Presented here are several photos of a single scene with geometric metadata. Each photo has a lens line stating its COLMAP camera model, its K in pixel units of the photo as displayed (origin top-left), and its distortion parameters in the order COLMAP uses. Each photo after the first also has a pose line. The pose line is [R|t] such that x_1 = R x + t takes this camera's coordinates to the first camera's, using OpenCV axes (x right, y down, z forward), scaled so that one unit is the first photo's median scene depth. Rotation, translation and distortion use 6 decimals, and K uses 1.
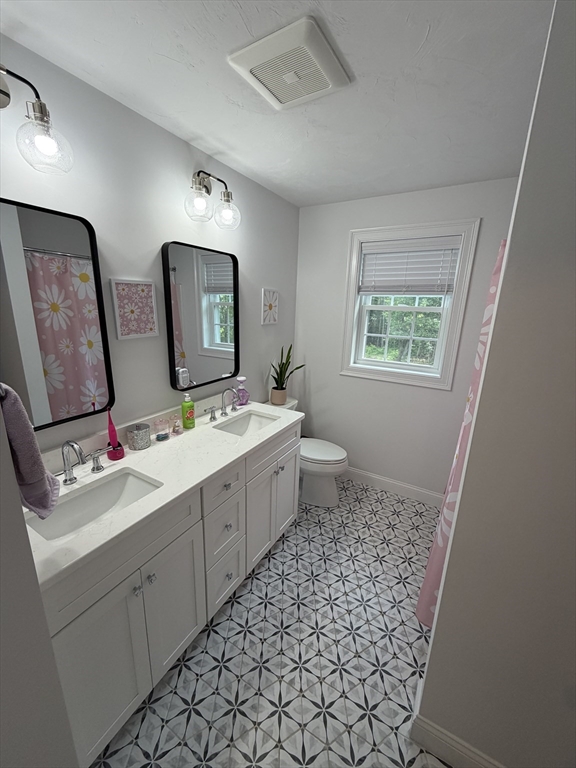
lens RADIAL K [[307.2, 0, 287.5], [0, 307.2, 382.0], [0, 0, 1]] dist [0.003147, -0.000764]
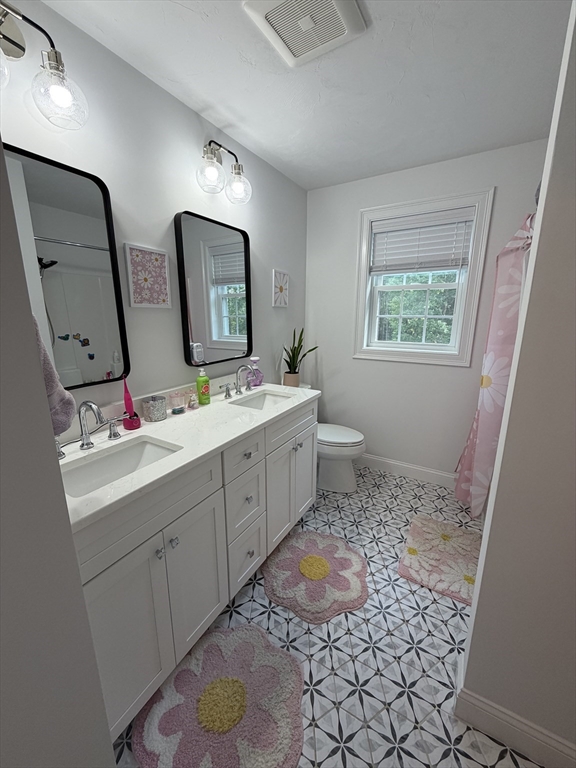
lens RADIAL K [[307.2, 0, 286.6], [0, 307.2, 384.3], [0, 0, 1]] dist [0.003147, -0.000764]
pose [[0.999532, -0.027177, -0.014045, -0.049856], [0.026802, 0.999295, -0.026277, 0.133865], [0.014749, 0.025888, 0.999556, 0.033536]]
